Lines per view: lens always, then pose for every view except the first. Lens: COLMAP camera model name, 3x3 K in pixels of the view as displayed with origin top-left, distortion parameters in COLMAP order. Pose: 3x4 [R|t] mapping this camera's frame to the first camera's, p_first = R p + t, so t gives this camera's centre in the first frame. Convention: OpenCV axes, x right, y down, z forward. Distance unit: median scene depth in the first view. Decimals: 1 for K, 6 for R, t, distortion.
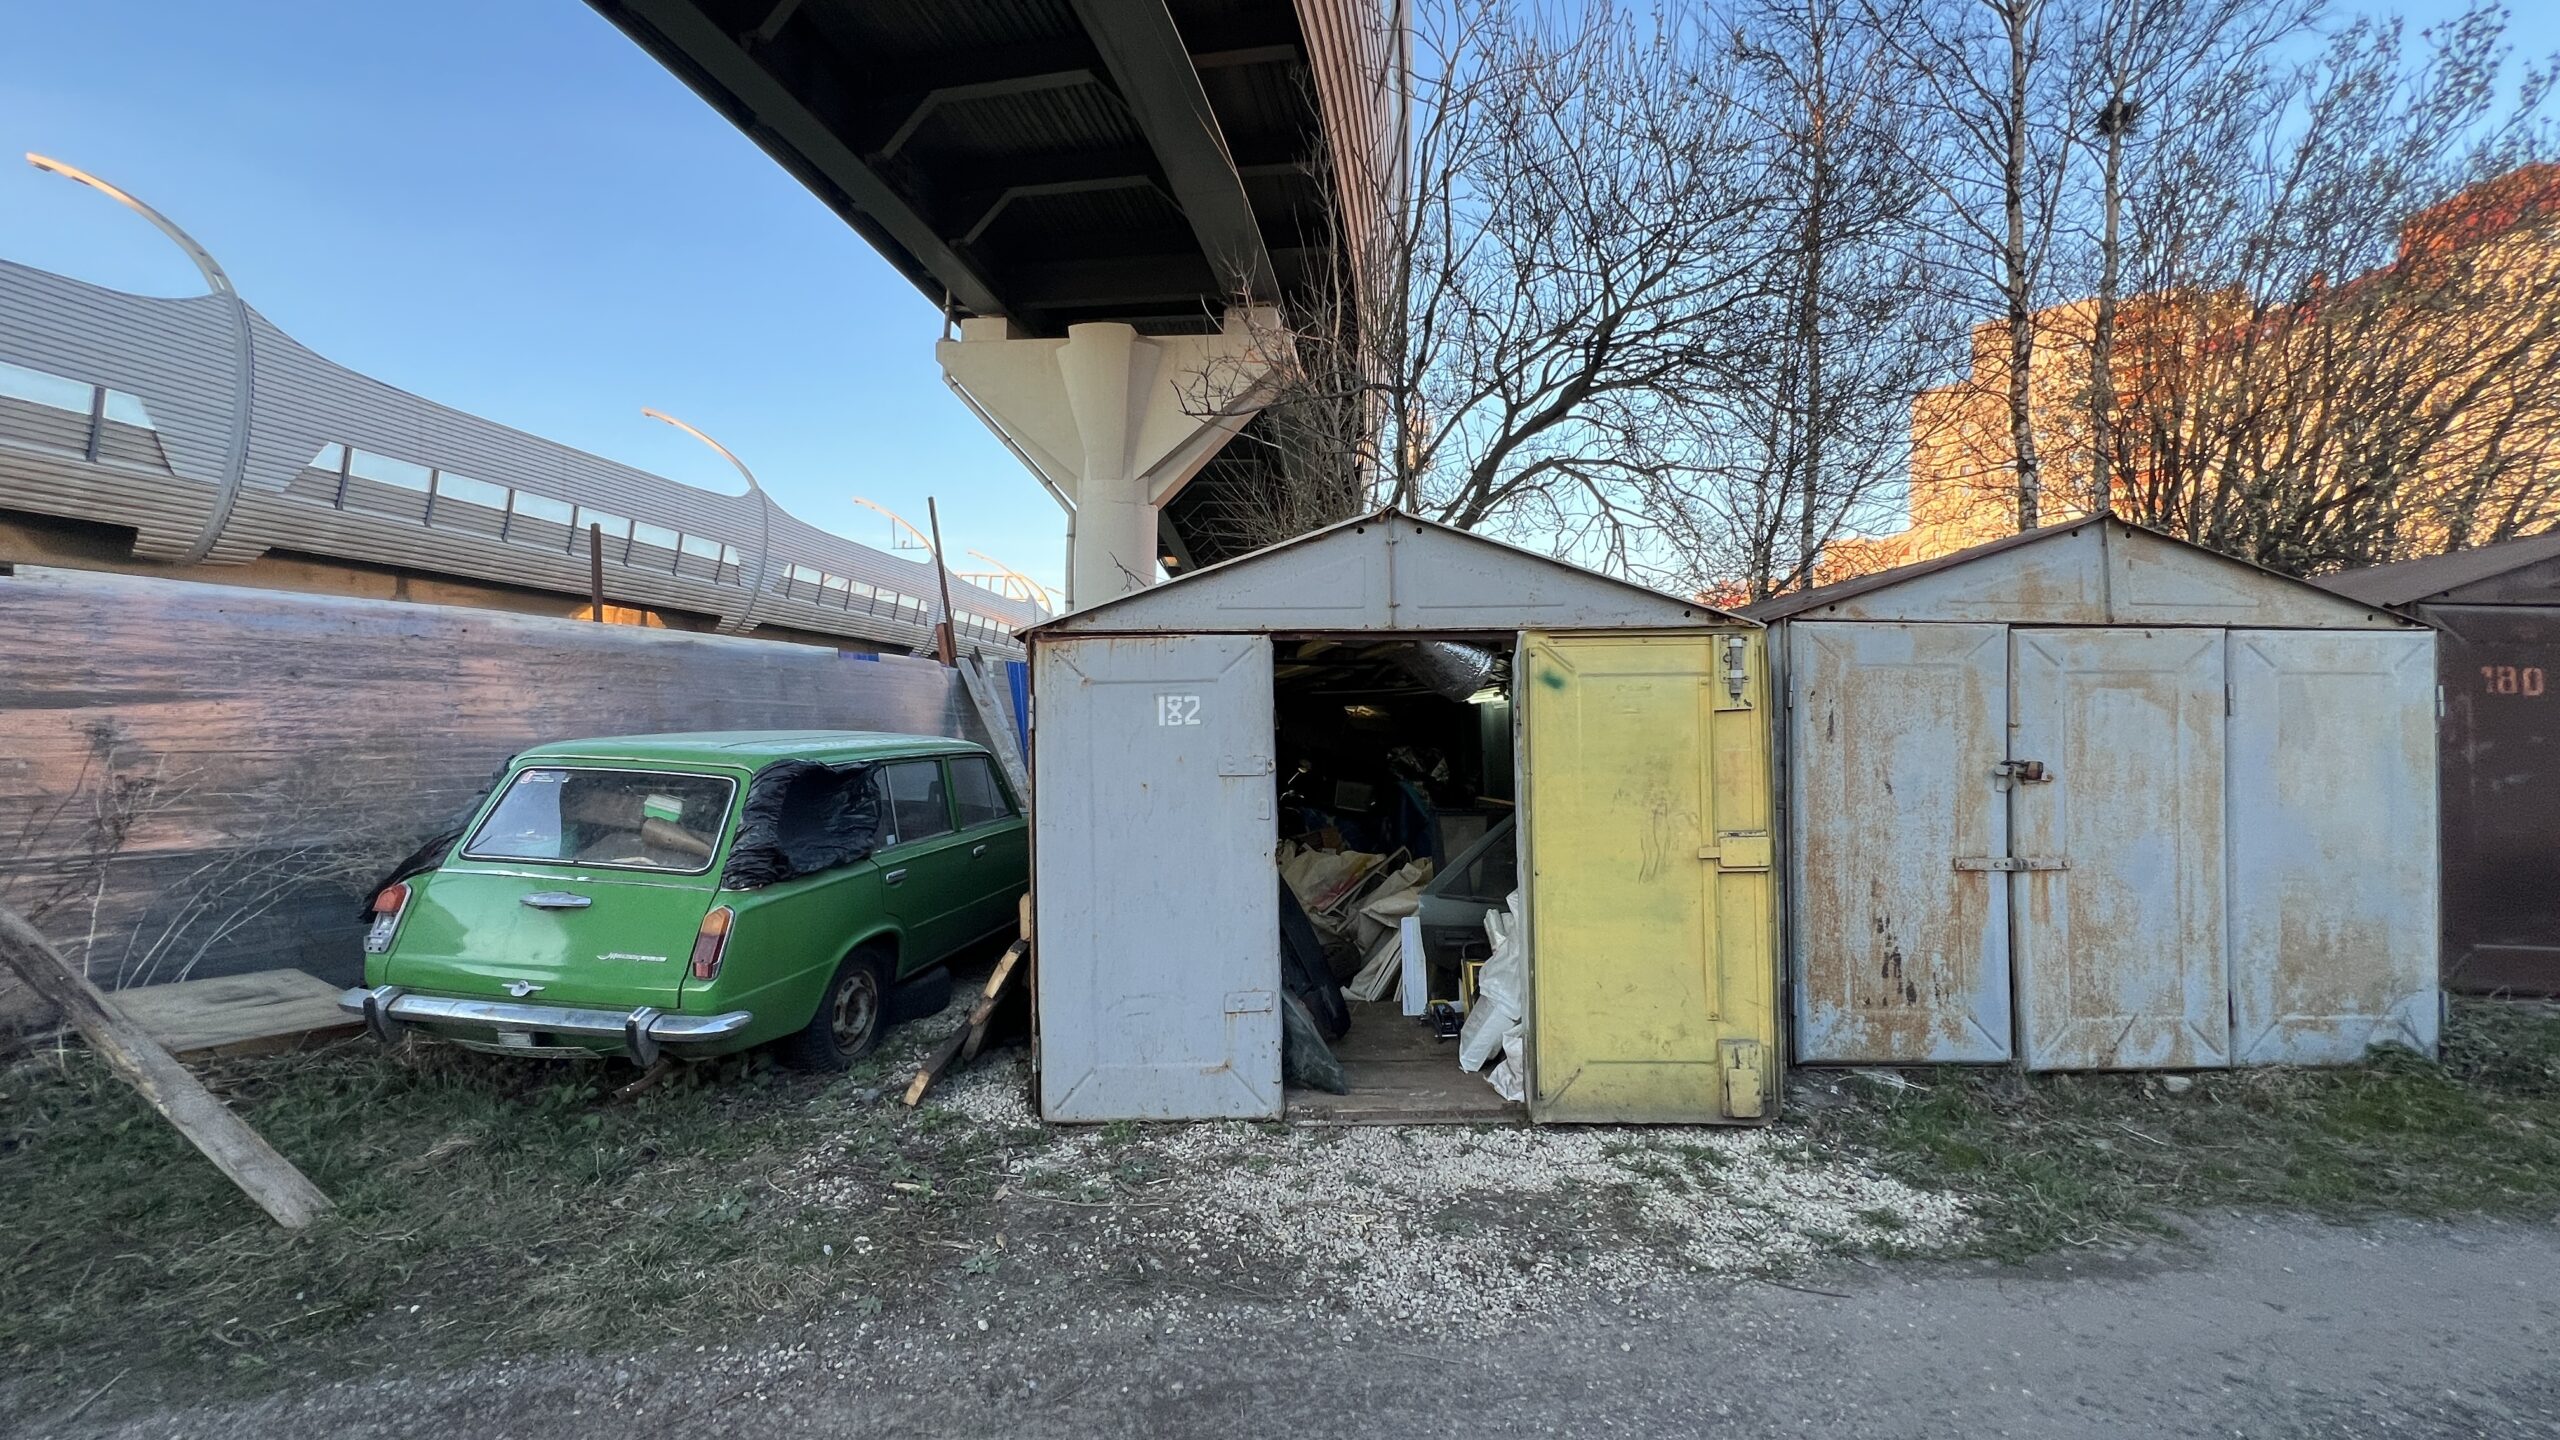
lens RADIAL K [[974.7, 0, 1280.0], [0, 974.7, 720.0], [0, 0, 1]] dist [0.000353, 0.000082]
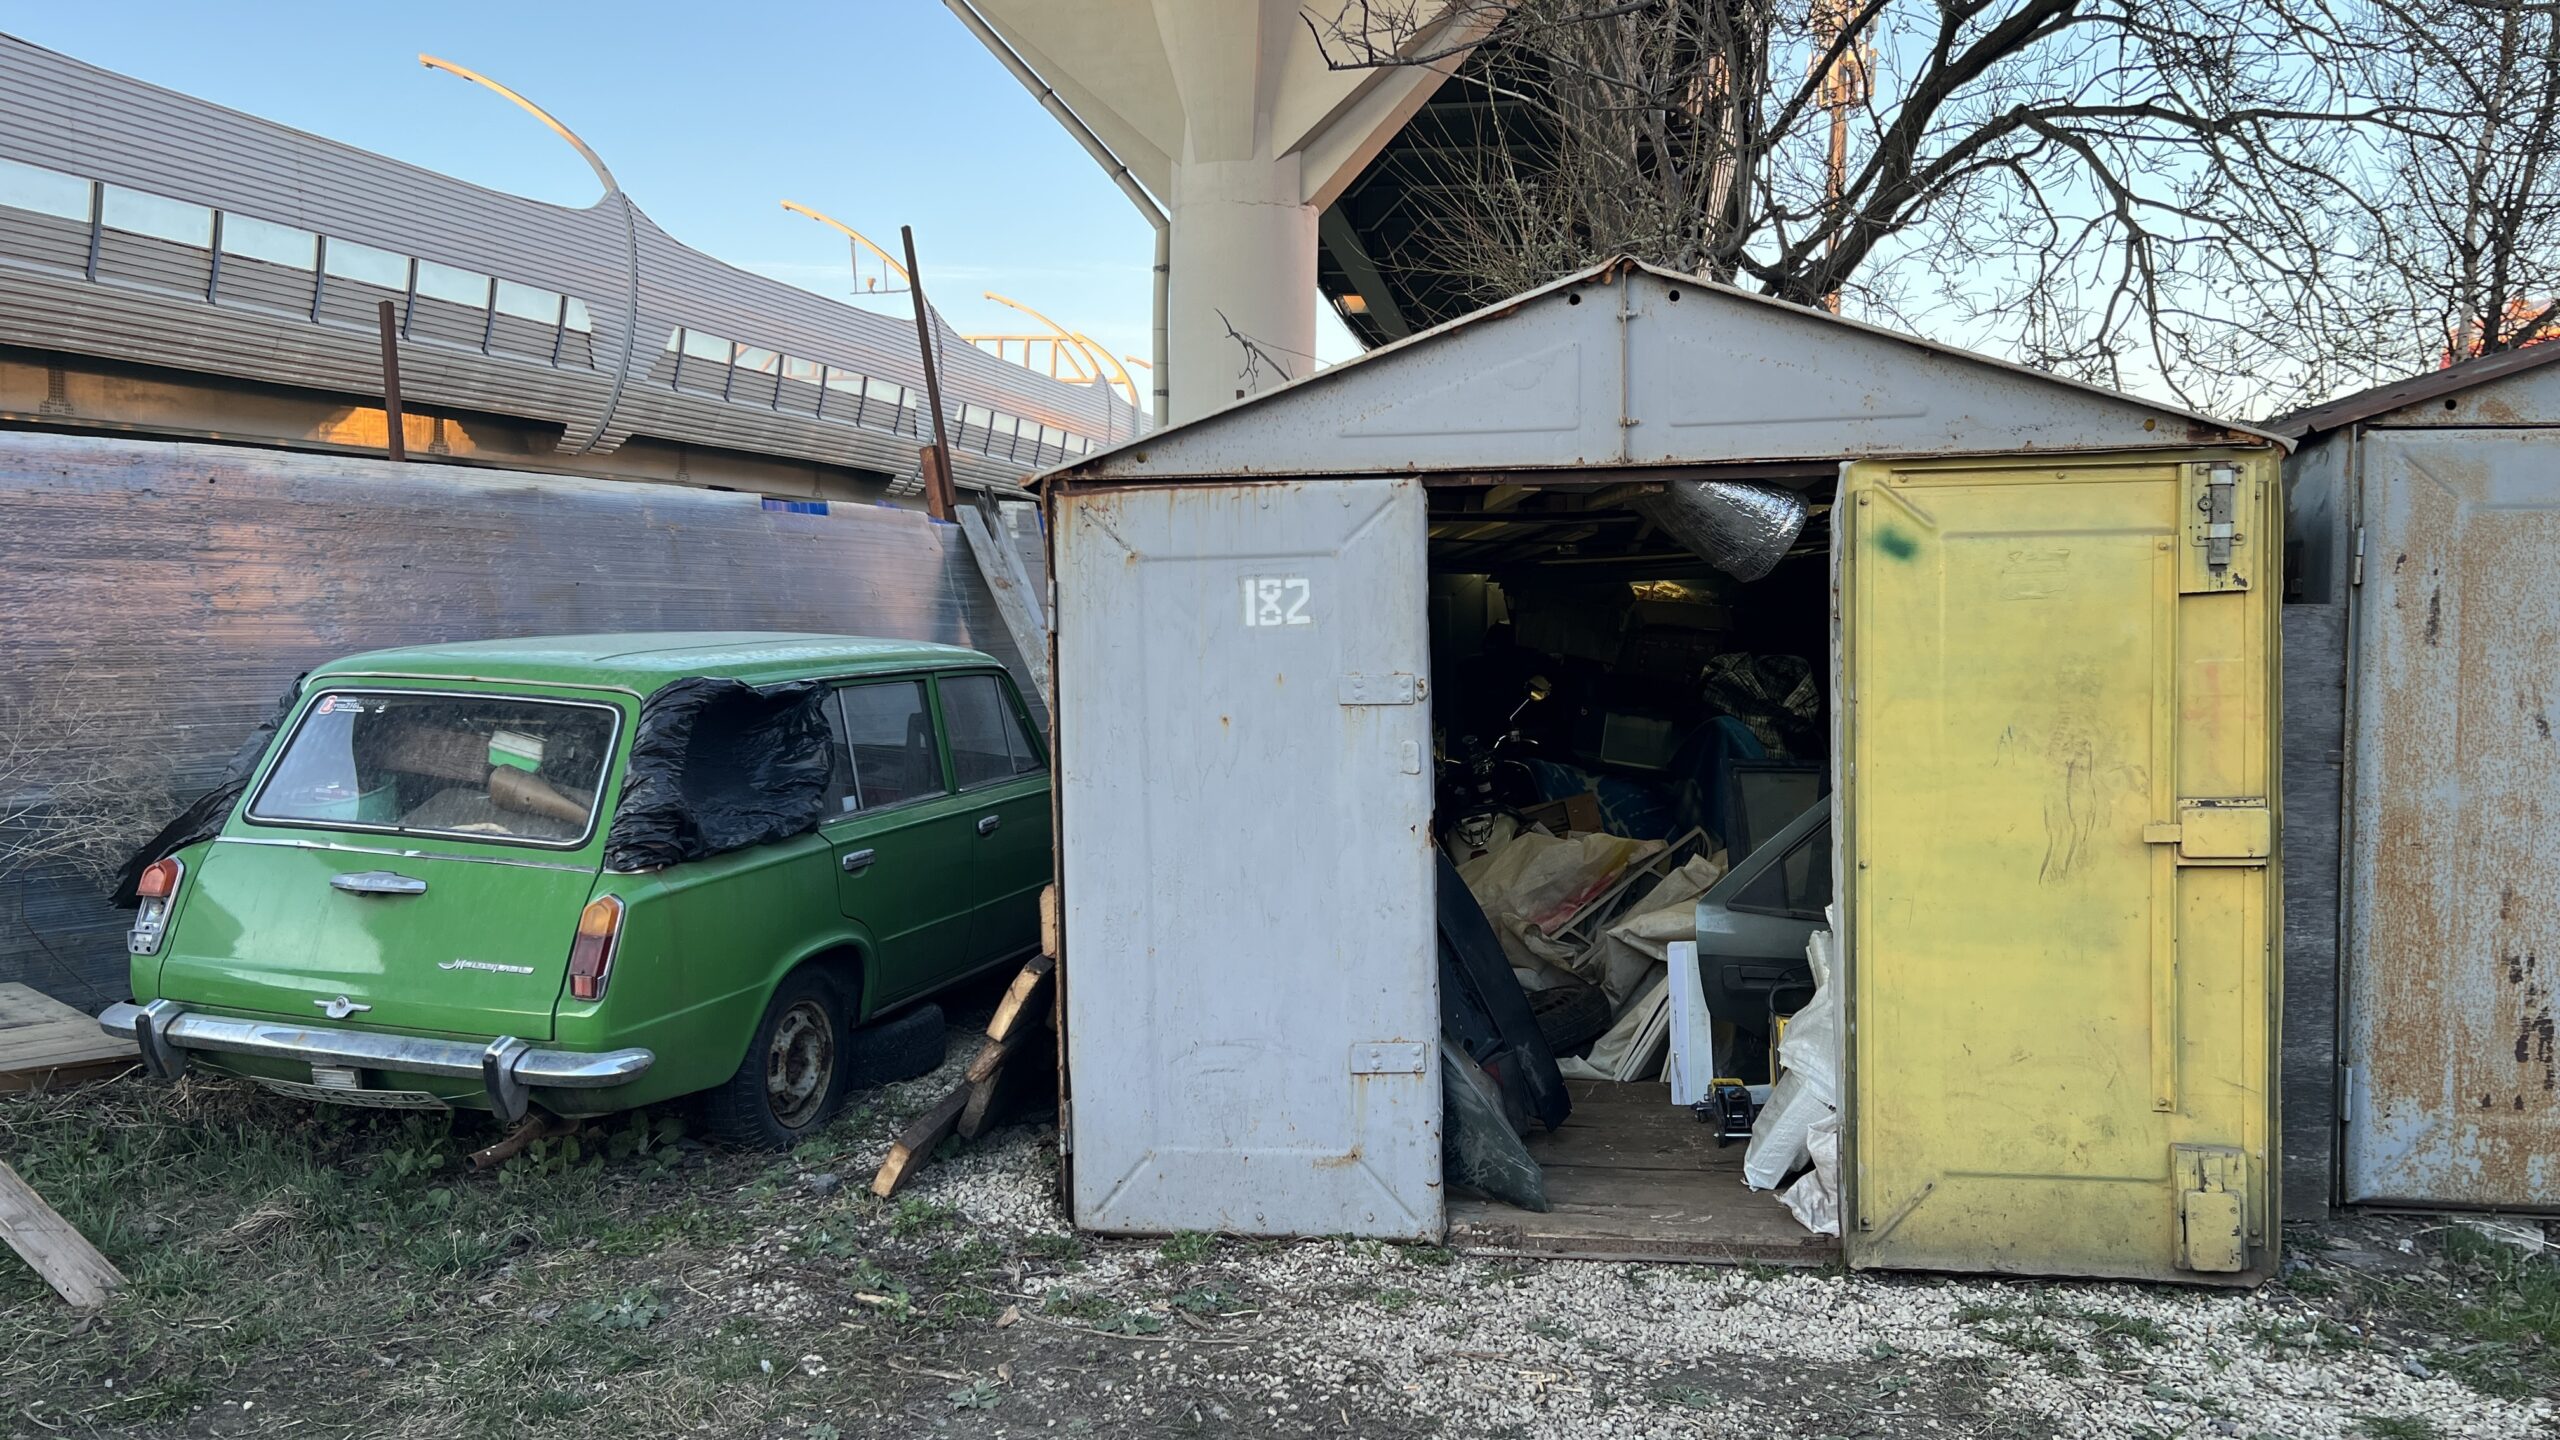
lens RADIAL K [[1761.5, 0, 1280.0], [0, 1761.5, 720.0], [0, 0, 1]] dist [0.064314, -0.064560]
pose [[0.989657, 0.002274, -0.143435, 0.062462], [0.007035, 0.997902, 0.064359, -0.006322], [0.143281, -0.064703, 0.987565, -0.134855]]
